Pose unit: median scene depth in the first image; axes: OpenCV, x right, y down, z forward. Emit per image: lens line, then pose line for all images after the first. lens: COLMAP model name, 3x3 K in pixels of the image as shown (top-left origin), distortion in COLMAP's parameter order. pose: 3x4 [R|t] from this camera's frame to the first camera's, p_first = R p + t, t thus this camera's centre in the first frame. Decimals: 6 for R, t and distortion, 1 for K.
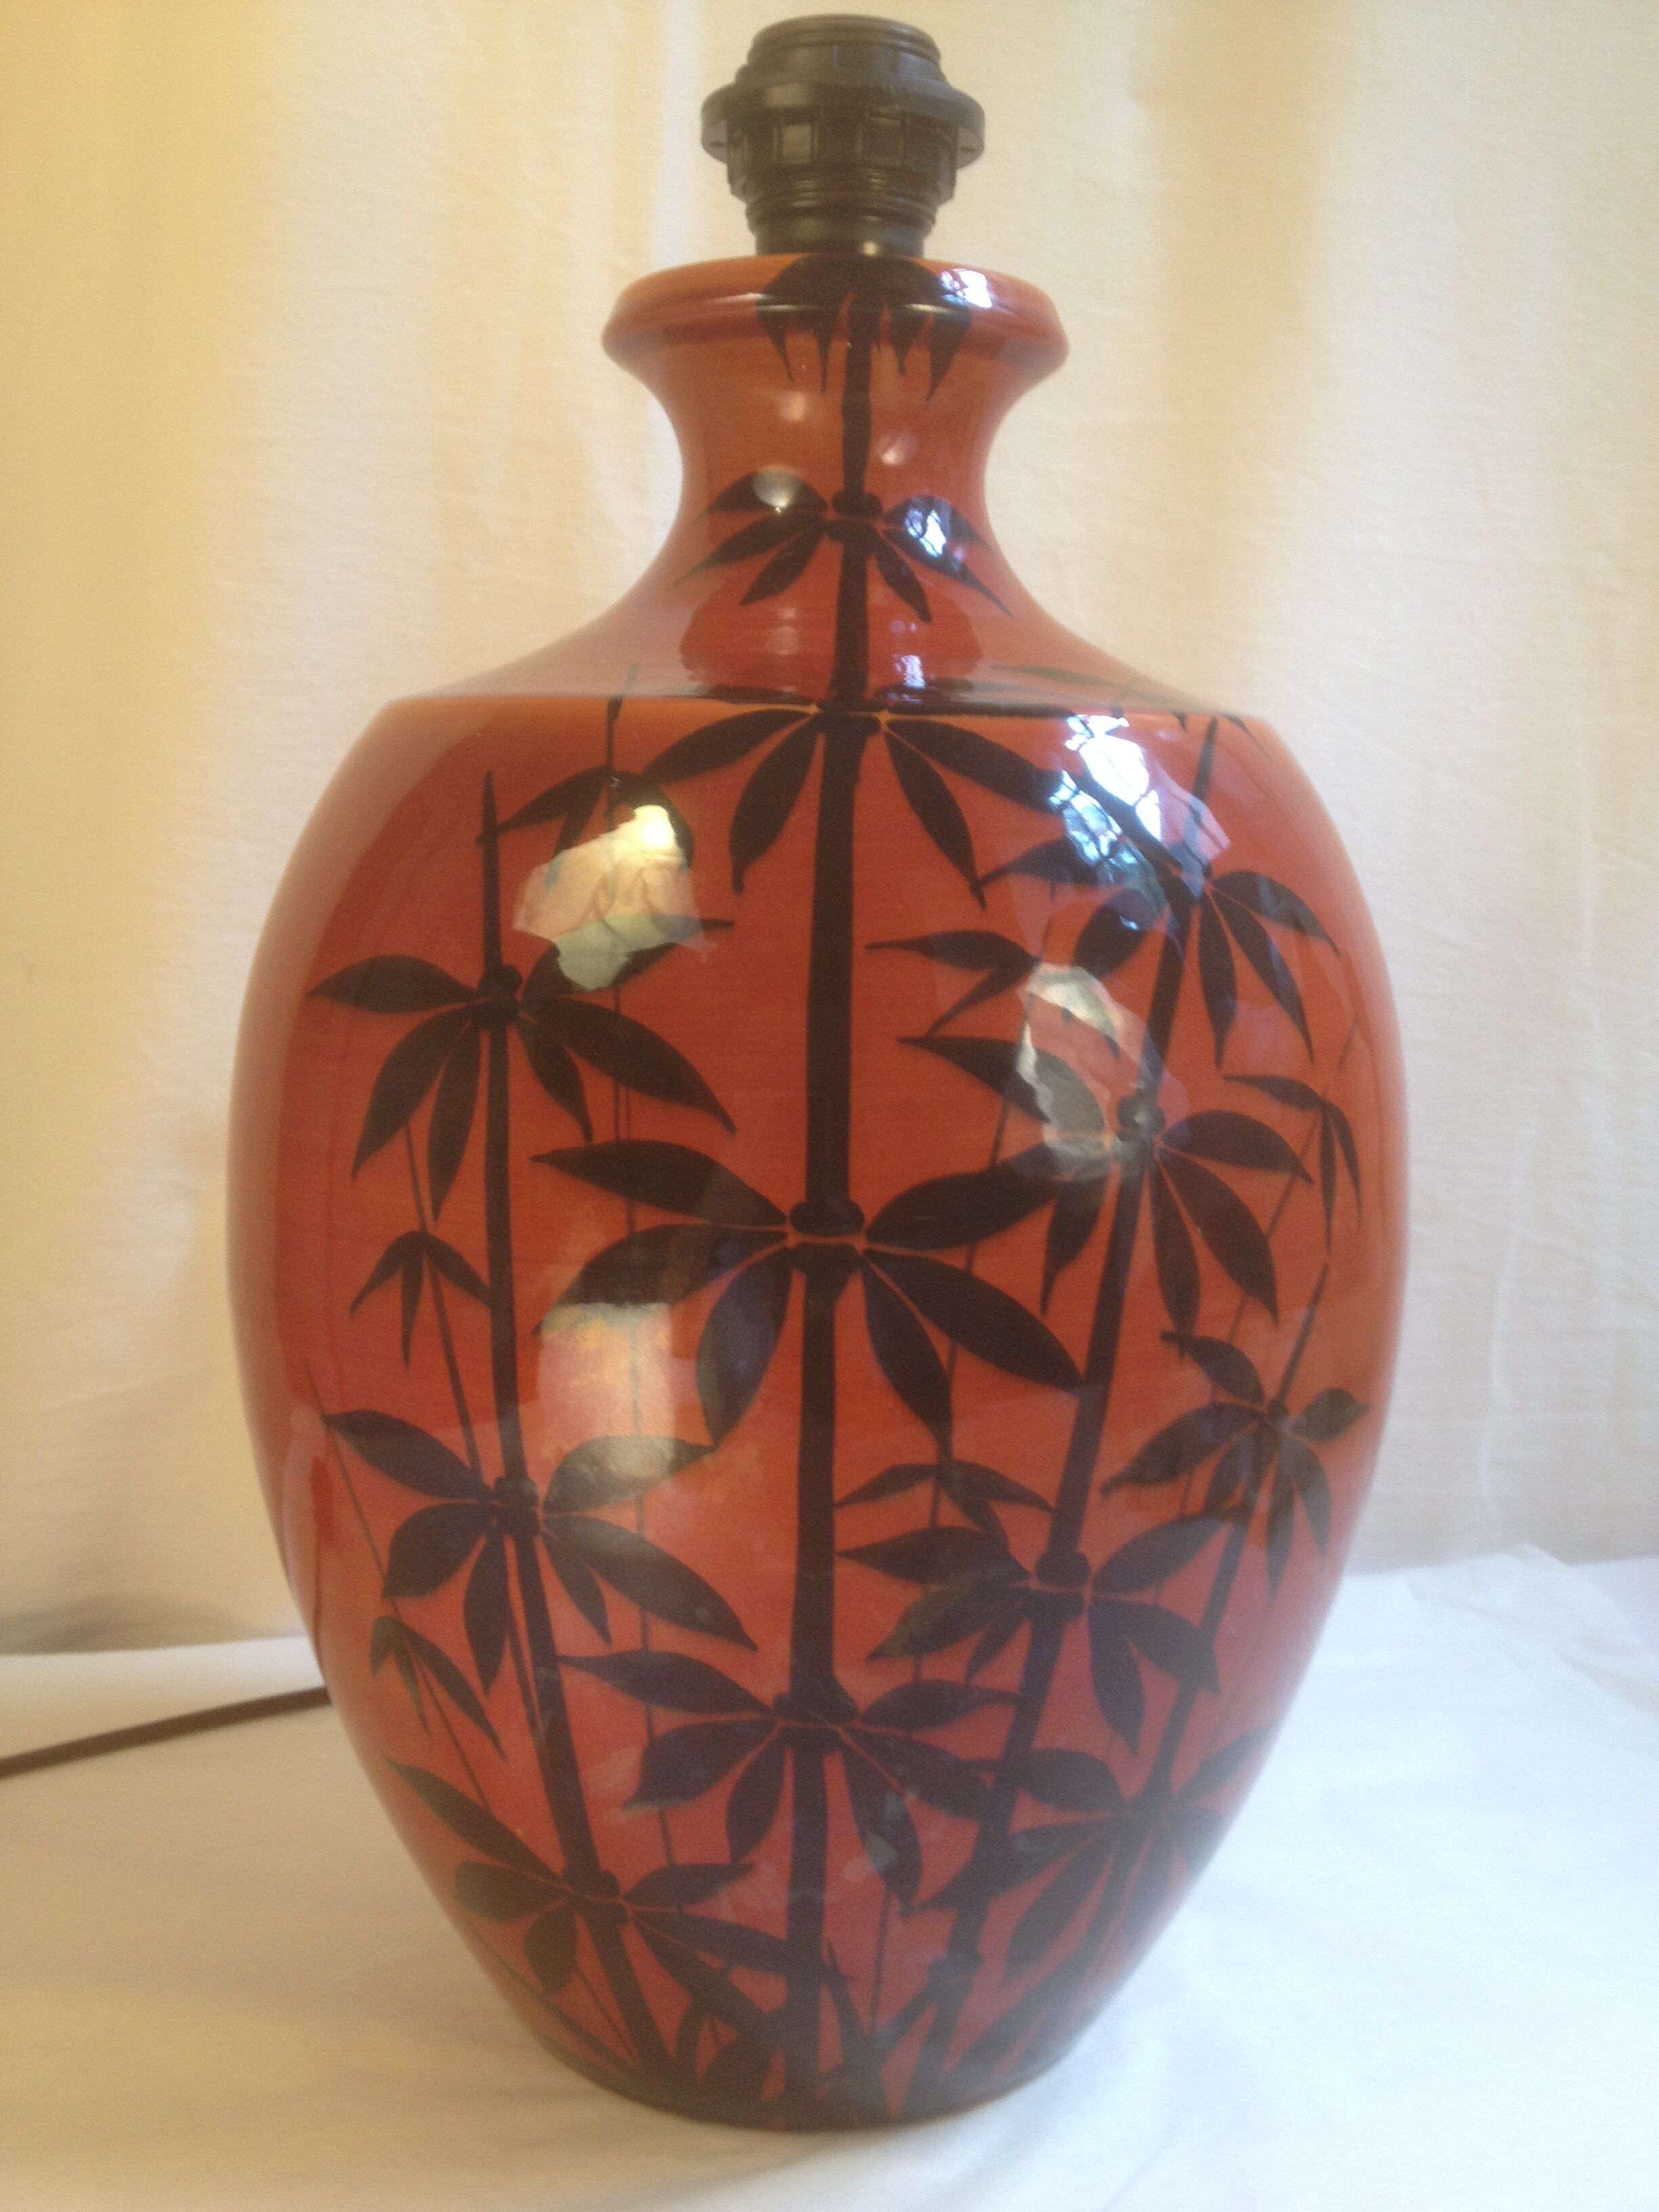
lens RADIAL K [[2130.8, 0, 829.5], [0, 2130.8, 1106.0], [0, 0, 1]] dist [0.097186, -0.195502]
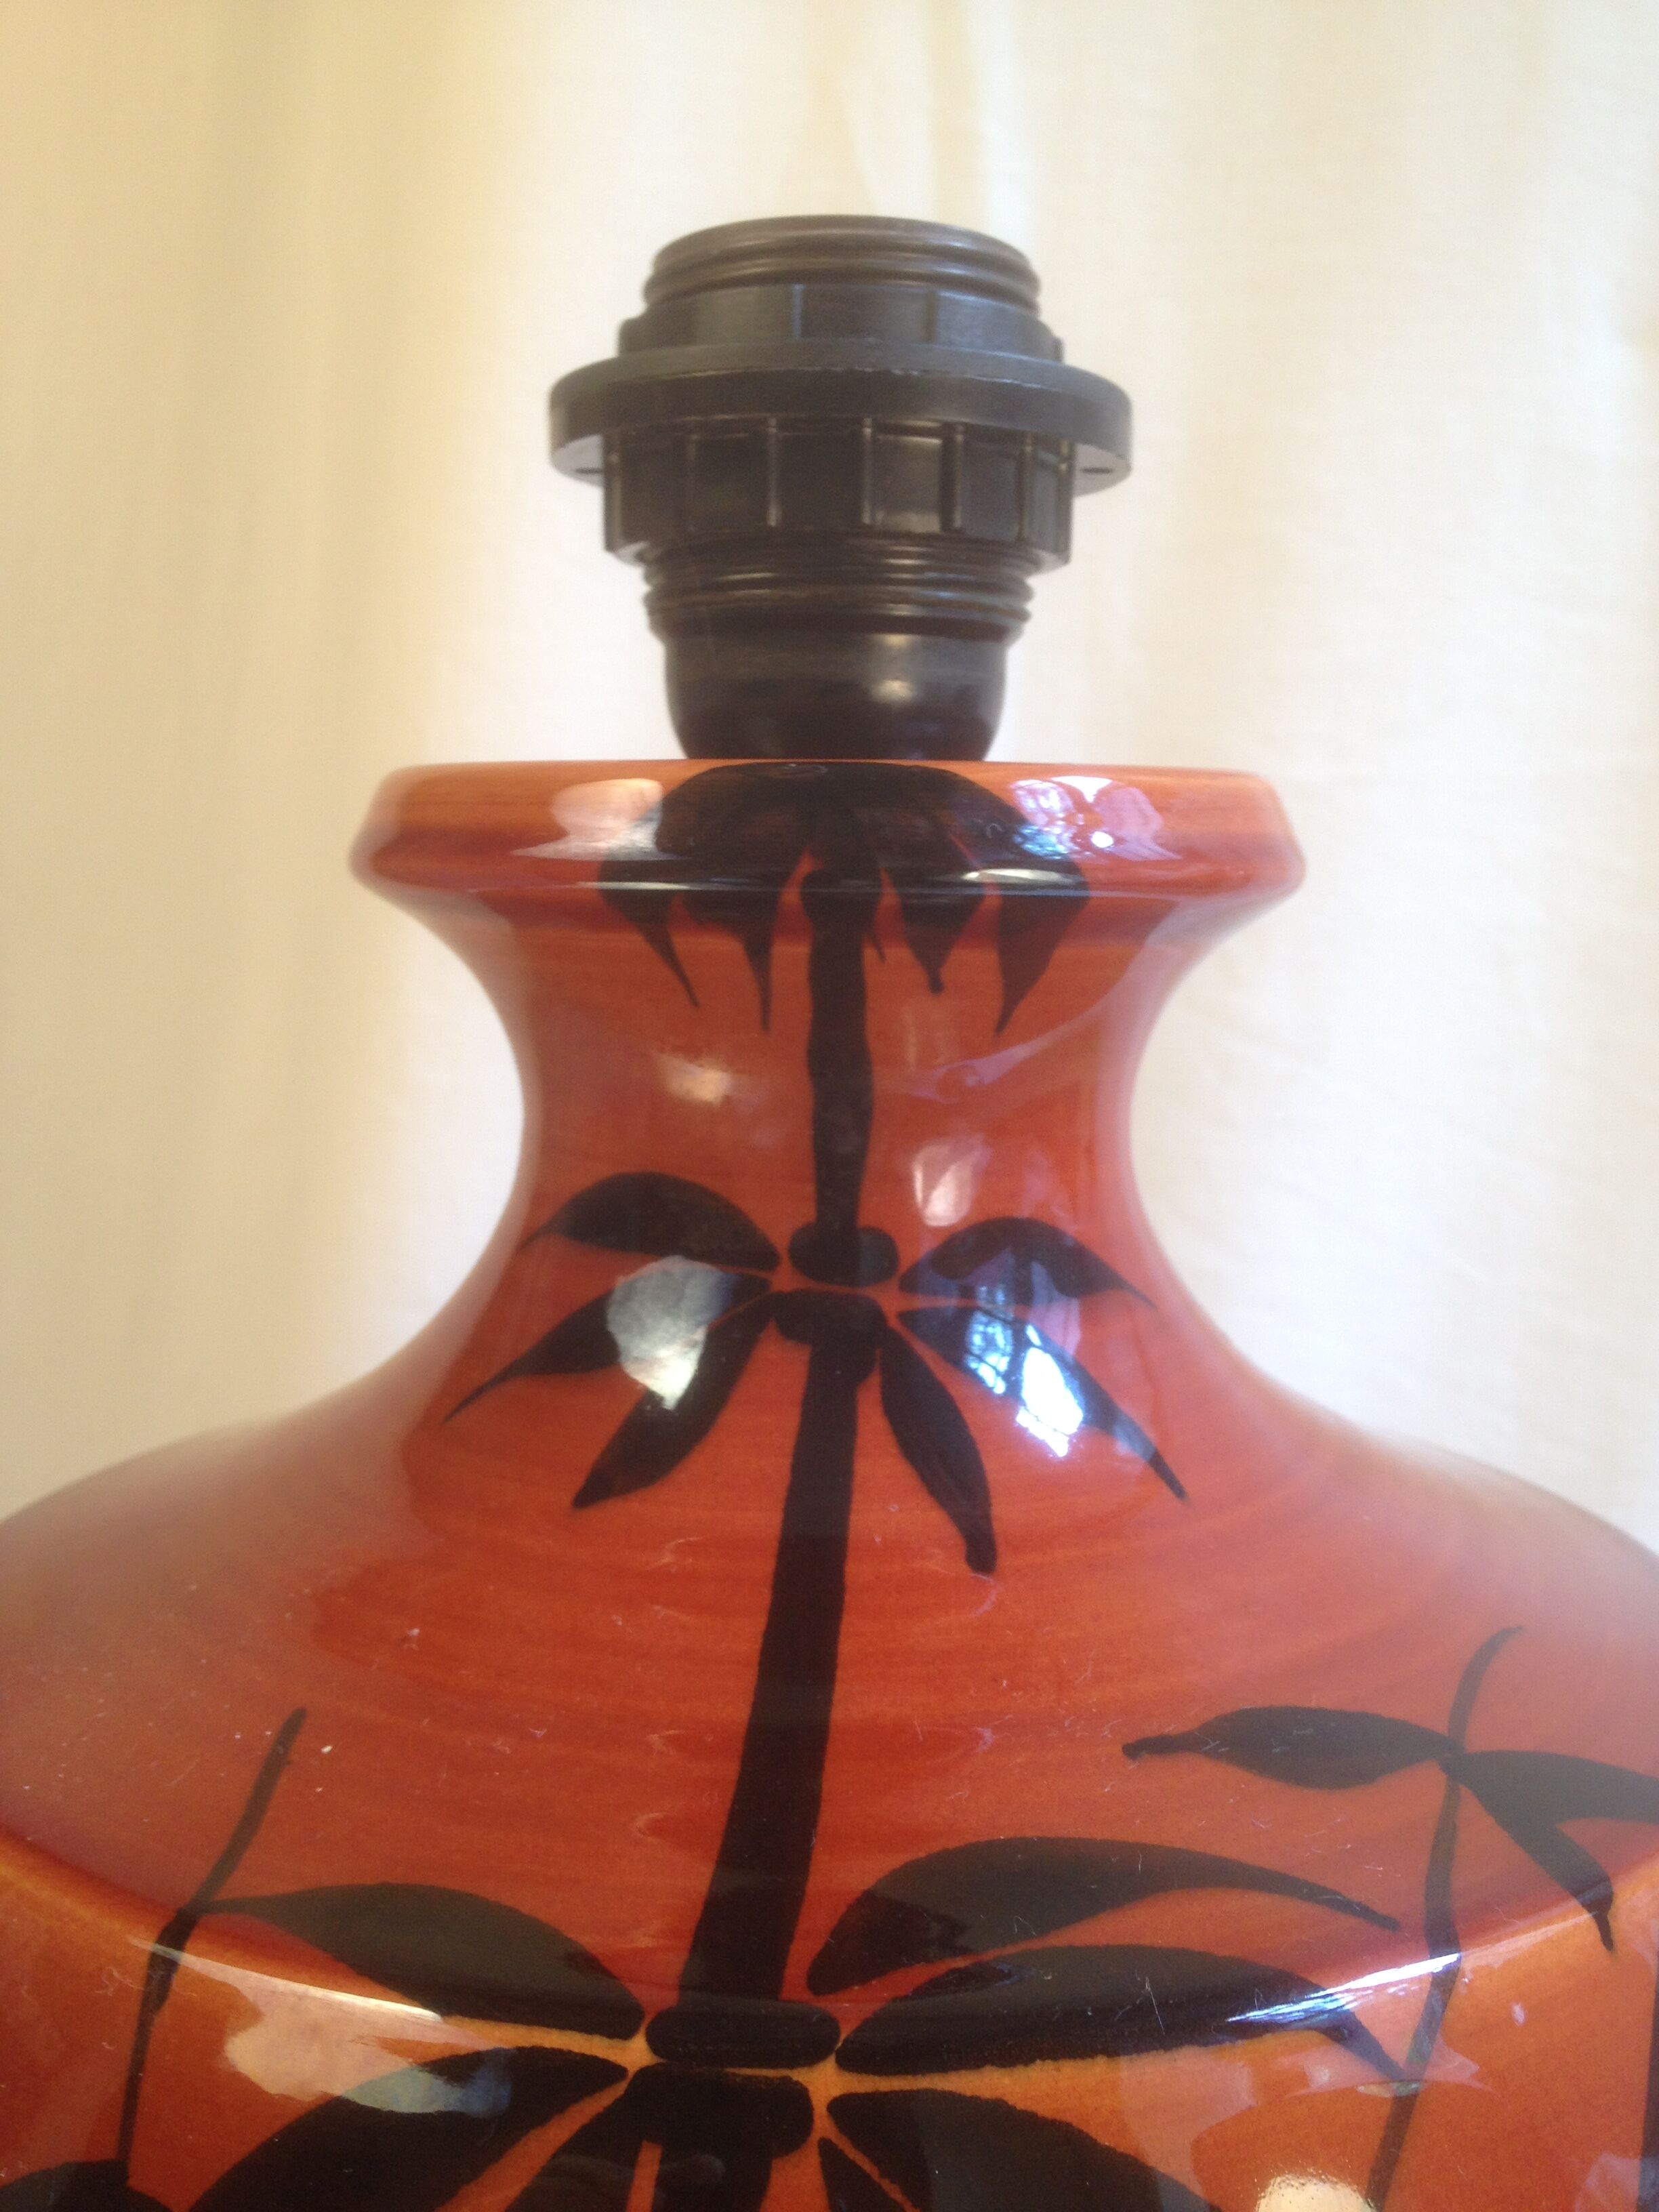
lens RADIAL K [[2130.8, 0, 829.5], [0, 2130.8, 1106.0], [0, 0, 1]] dist [0.097186, -0.195502]
pose [[0.995166, 0.004058, -0.098123, 0.062004], [-0.007168, 0.999482, -0.031363, -0.335741], [0.097945, 0.031915, 0.994680, 0.607977]]
